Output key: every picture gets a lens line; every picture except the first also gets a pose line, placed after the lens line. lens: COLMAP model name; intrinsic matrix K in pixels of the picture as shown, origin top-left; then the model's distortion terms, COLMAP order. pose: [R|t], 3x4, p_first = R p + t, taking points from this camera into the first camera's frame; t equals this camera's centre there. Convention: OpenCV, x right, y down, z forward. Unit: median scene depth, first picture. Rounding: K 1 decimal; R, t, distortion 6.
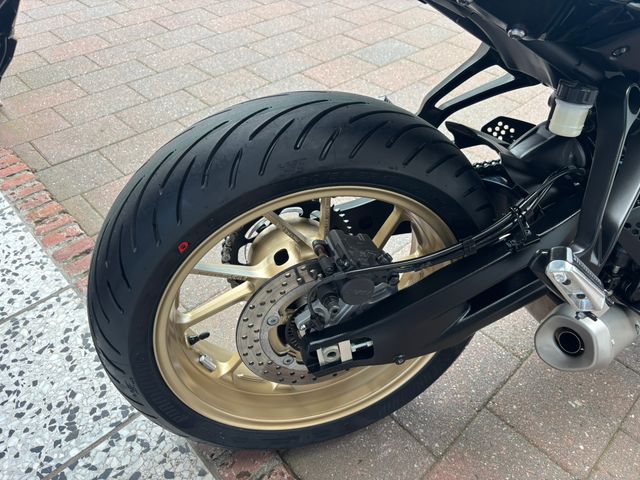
lens RADIAL K [[480.5, 0, 319.8], [0, 480.5, 254.1], [0, 0, 1]] dist [0.056452, 0.001244]
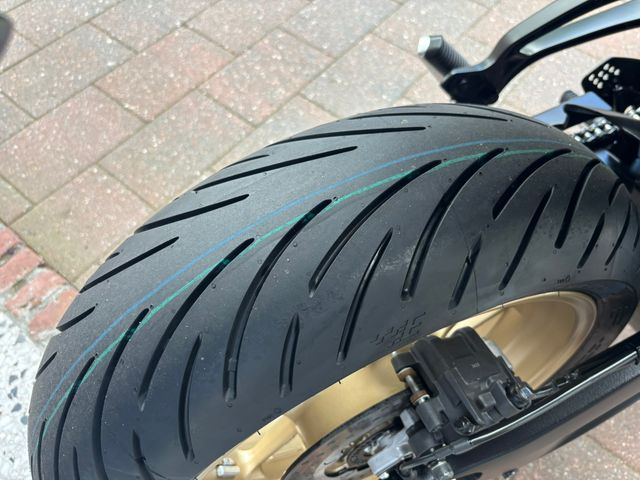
lens RADIAL K [[489.2, 0, 320.0], [0, 489.2, 240.0], [0, 0, 1]] dist [-0.000272, -0.006485]
pose [[0.989615, -0.113504, 0.088194, -0.091611], [0.084997, 0.956887, 0.277746, -0.223507], [-0.115917, -0.267365, 0.956598, 0.288959]]
